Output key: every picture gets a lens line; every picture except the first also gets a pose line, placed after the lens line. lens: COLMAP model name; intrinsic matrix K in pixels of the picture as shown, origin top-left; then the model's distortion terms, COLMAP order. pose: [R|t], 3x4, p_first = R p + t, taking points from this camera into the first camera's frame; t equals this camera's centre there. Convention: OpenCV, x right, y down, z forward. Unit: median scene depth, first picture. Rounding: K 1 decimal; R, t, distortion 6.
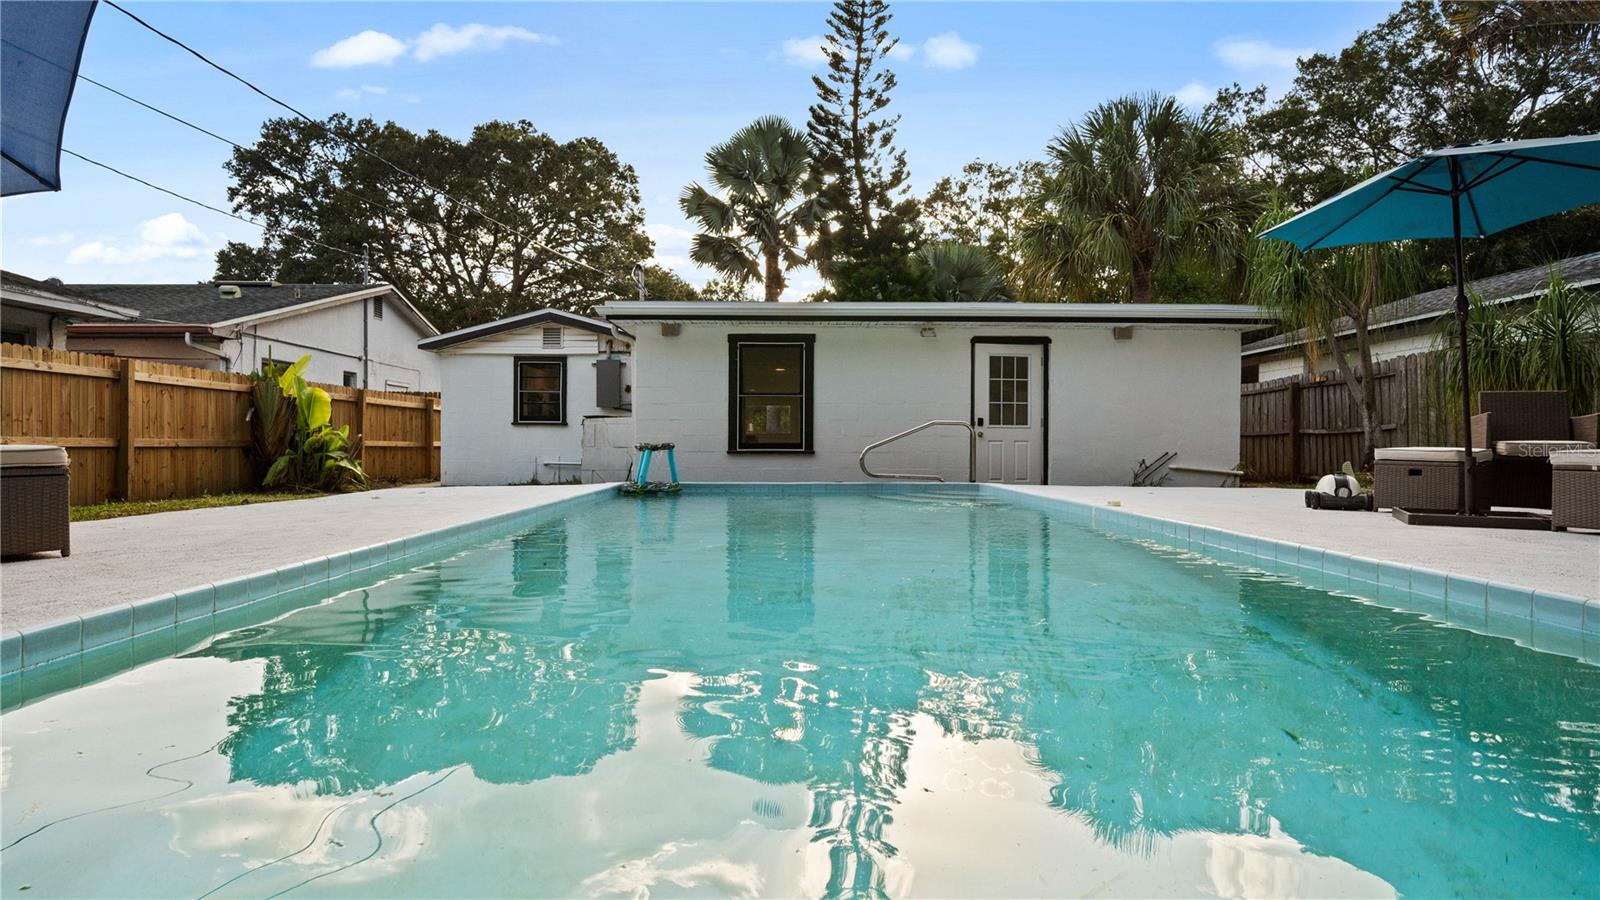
lens RADIAL K [[860.9, 0, 800.0], [0, 860.9, 450.0], [0, 0, 1]] dist [0.003704, 0.000435]
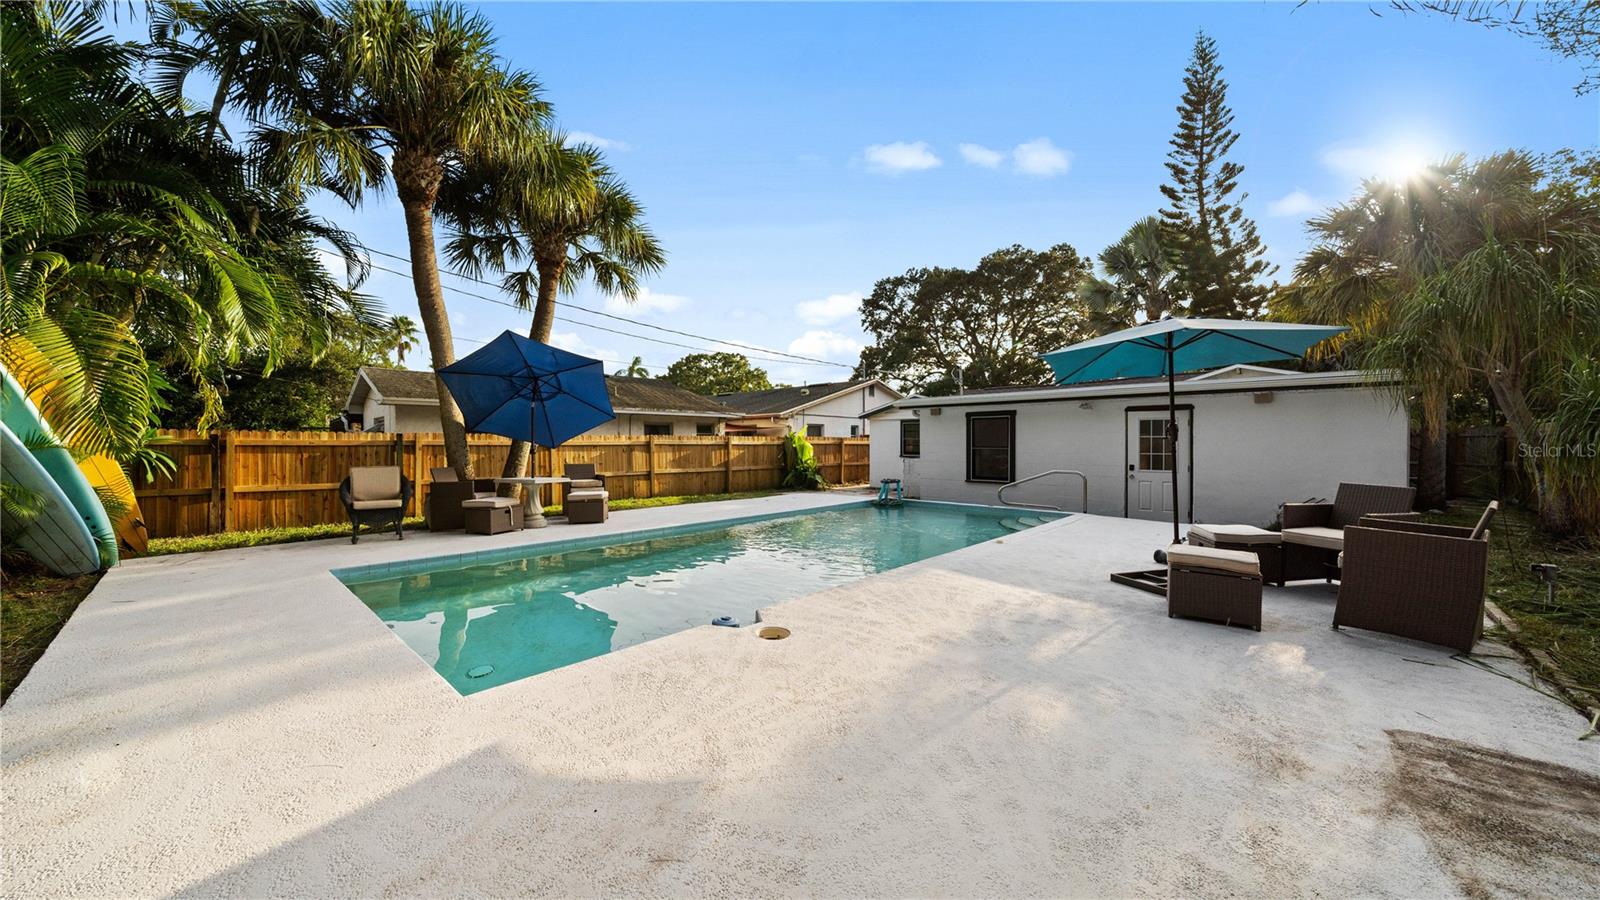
lens RADIAL K [[569.9, 0, 800.0], [0, 569.9, 450.0], [0, 0, 1]] dist [-0.000372, -0.000021]
pose [[0.701281, 0.008744, -0.712831, 0.218912], [0.001061, 0.999911, 0.013309, -0.032915], [0.712884, -0.010090, 0.701209, -0.016671]]
